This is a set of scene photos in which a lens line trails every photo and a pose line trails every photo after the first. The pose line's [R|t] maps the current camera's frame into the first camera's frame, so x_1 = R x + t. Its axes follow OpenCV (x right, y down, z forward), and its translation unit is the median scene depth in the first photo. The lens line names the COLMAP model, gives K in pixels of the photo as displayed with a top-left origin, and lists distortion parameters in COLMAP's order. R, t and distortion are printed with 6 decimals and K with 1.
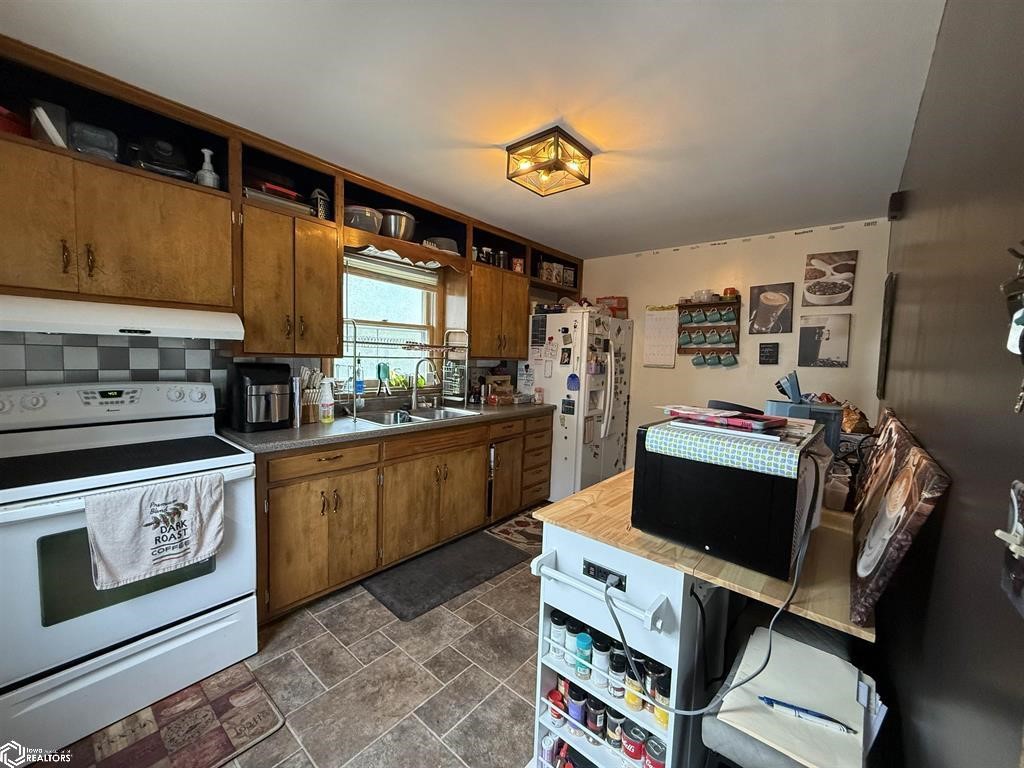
lens RADIAL K [[406.7, 0, 509.8], [0, 406.7, 382.4], [0, 0, 1]] dist [0.001038, 0.000026]
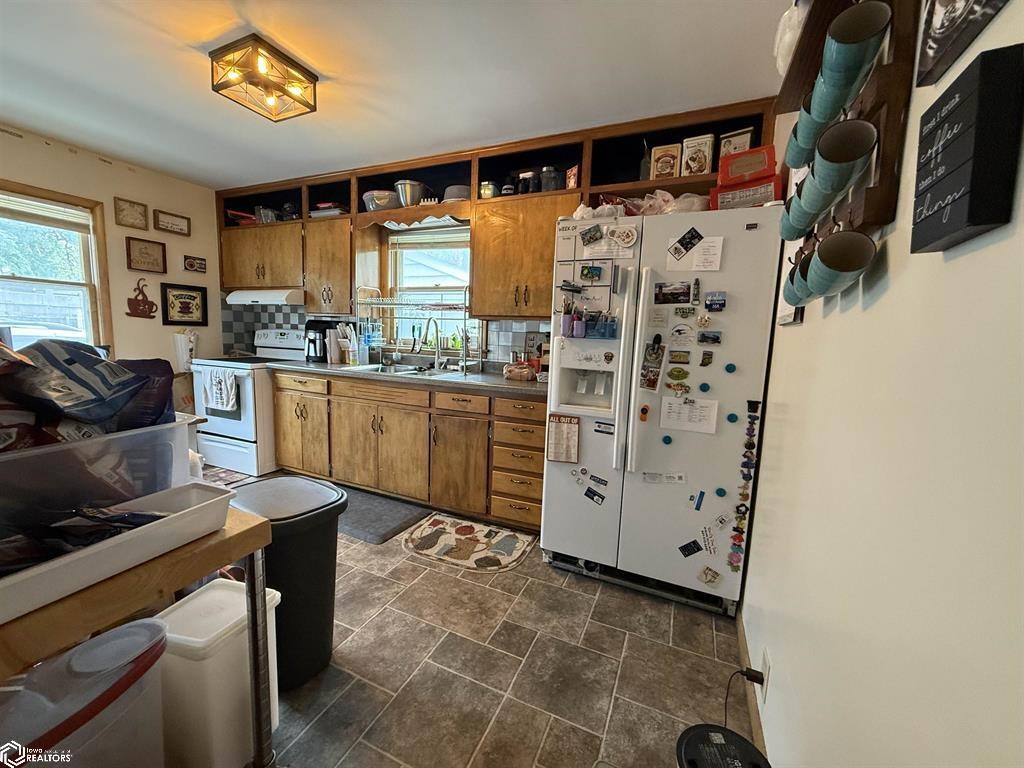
lens RADIAL K [[406.7, 0, 509.8], [0, 406.7, 382.4], [0, 0, 1]] dist [0.001038, 0.000026]
pose [[0.277121, 0.092966, -0.956327, 0.873852], [-0.093113, 0.993222, 0.069571, 0.011804], [0.956313, 0.069767, 0.283899, 0.970404]]
